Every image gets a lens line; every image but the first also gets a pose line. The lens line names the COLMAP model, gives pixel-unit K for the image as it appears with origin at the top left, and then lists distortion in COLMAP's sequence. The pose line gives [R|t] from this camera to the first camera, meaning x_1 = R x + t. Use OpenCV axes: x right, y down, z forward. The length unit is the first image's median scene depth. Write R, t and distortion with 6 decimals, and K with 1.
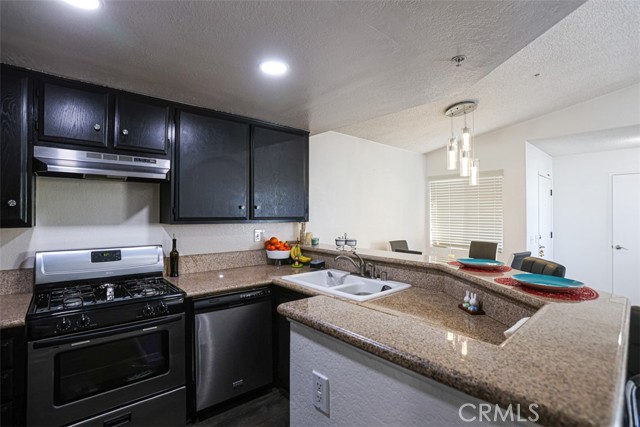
lens RADIAL K [[308.5, 0, 318.4], [0, 308.5, 205.9], [0, 0, 1]] dist [-0.078271, 0.034665]
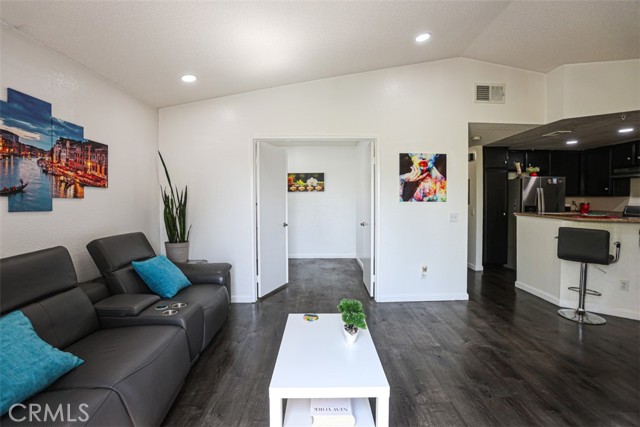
lens RADIAL K [[308.5, 0, 318.4], [0, 308.5, 205.9], [0, 0, 1]] dist [-0.078271, 0.034665]
pose [[-0.660347, 0.017085, -0.750766, 2.203088], [0.014787, 0.999843, 0.009746, 0.061433], [0.750815, -0.004666, -0.660496, 0.485754]]
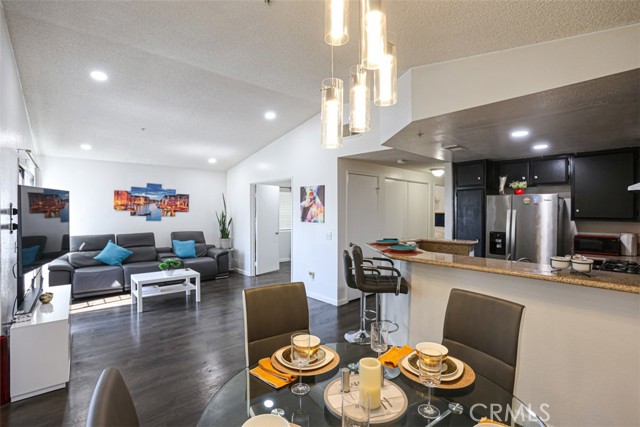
lens RADIAL K [[296.9, 0, 301.2], [0, 296.9, 211.4], [0, 0, 1]] dist [-0.056058, 0.000704]
pose [[-0.999119, -0.005734, 0.041580, 0.720489], [-0.006404, 0.999852, -0.015987, 0.023080], [-0.041482, -0.016239, -0.999007, 1.820870]]
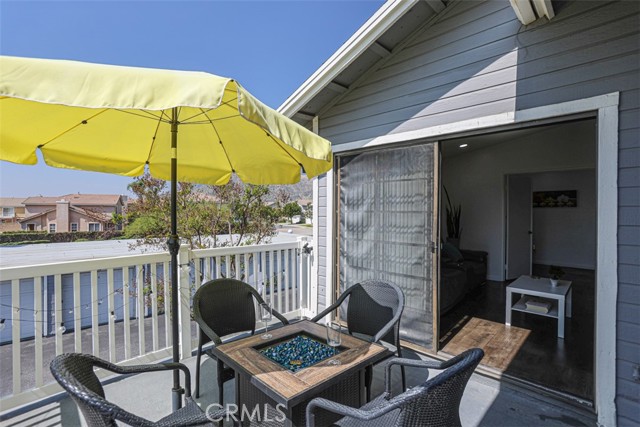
lens RADIAL K [[300.4, 0, 312.1], [0, 300.4, 213.4], [0, 0, 1]] dist [-0.070048, 0.031894]
pose [[-0.998052, -0.009585, -0.061652, 2.844952], [-0.008993, 0.999911, -0.009880, 0.074162], [0.061742, -0.009307, -0.998049, 1.348672]]
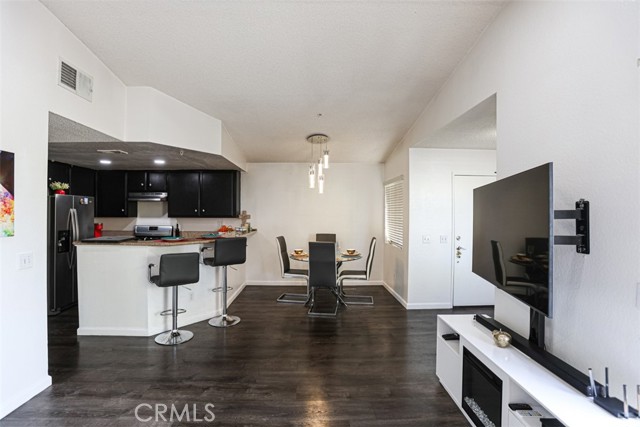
lens RADIAL K [[300.4, 0, 312.1], [0, 300.4, 213.4], [0, 0, 1]] dist [-0.070048, 0.031894]
pose [[0.758110, 0.001435, -0.652125, 1.830969], [0.012972, 0.999767, 0.017280, -0.002983], [0.651997, -0.021559, 0.757915, -0.100889]]
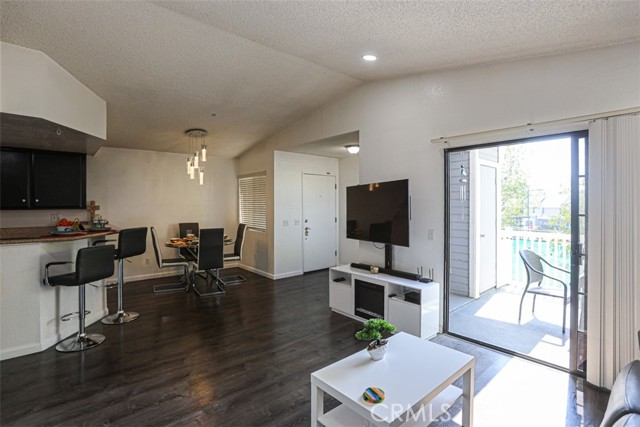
lens RADIAL K [[317.2, 0, 304.7], [0, 317.2, 202.3], [0, 0, 1]] dist [0.000013, 0.000610]
pose [[0.998679, -0.005674, -0.051062, 1.461489], [0.006701, 0.999778, 0.019959, -0.012586], [0.050938, -0.020275, 0.998496, -0.732109]]
